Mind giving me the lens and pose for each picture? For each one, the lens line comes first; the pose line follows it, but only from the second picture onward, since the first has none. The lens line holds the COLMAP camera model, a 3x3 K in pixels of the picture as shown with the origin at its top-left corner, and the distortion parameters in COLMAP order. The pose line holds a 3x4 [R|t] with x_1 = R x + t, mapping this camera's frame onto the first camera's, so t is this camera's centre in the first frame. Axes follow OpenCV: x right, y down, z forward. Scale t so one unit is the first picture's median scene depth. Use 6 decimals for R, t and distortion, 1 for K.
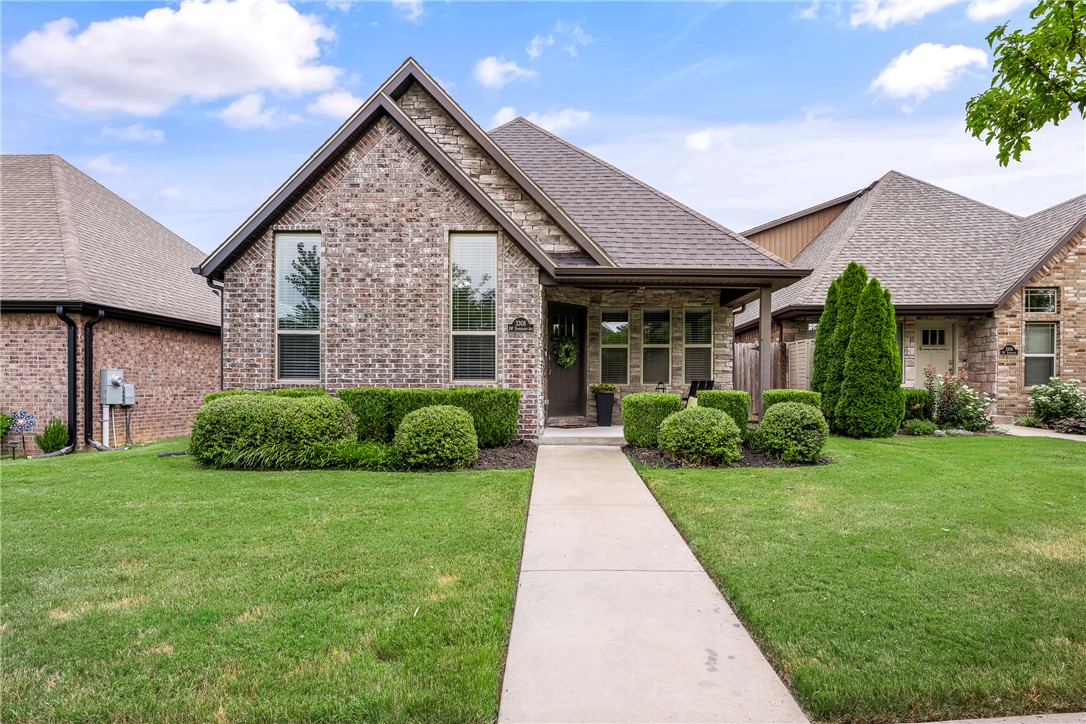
lens RADIAL K [[561.2, 0, 544.4], [0, 561.2, 387.4], [0, 0, 1]] dist [-0.001726, -0.000579]
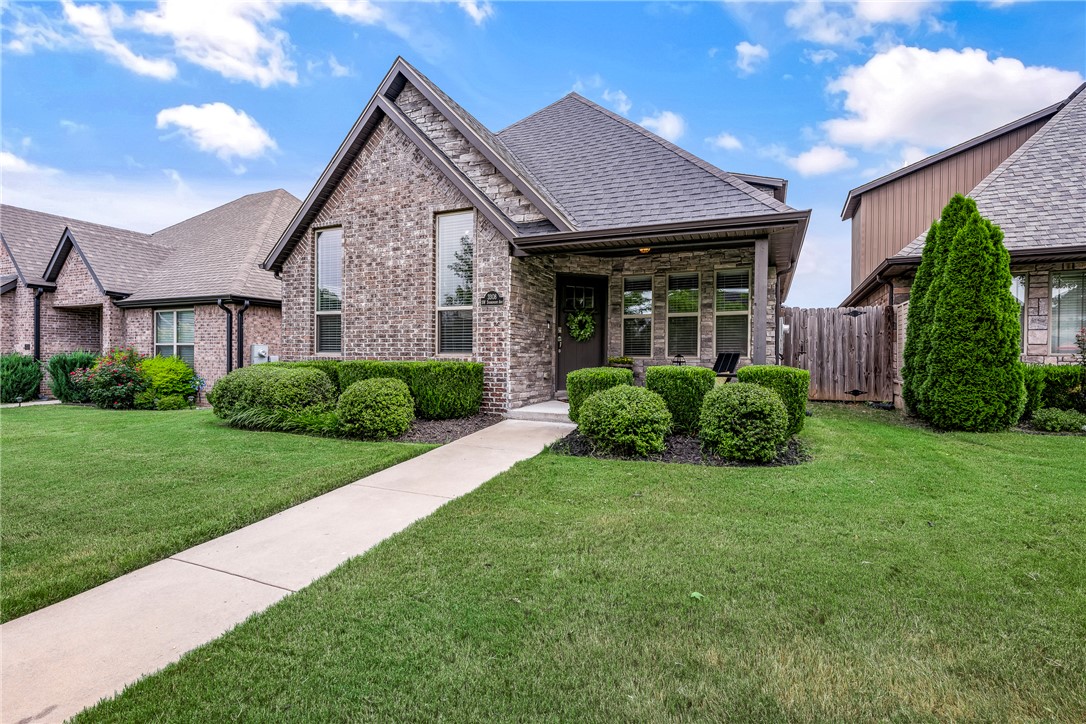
lens RADIAL K [[505.2, 0, 541.8], [0, 505.2, 357.2], [0, 0, 1]] dist [-0.001247, -0.000139]
pose [[0.918279, 0.002908, -0.395922, 0.394401], [-0.002210, 0.999995, 0.002219, -0.008368], [0.395927, -0.001163, 0.918281, 0.205022]]
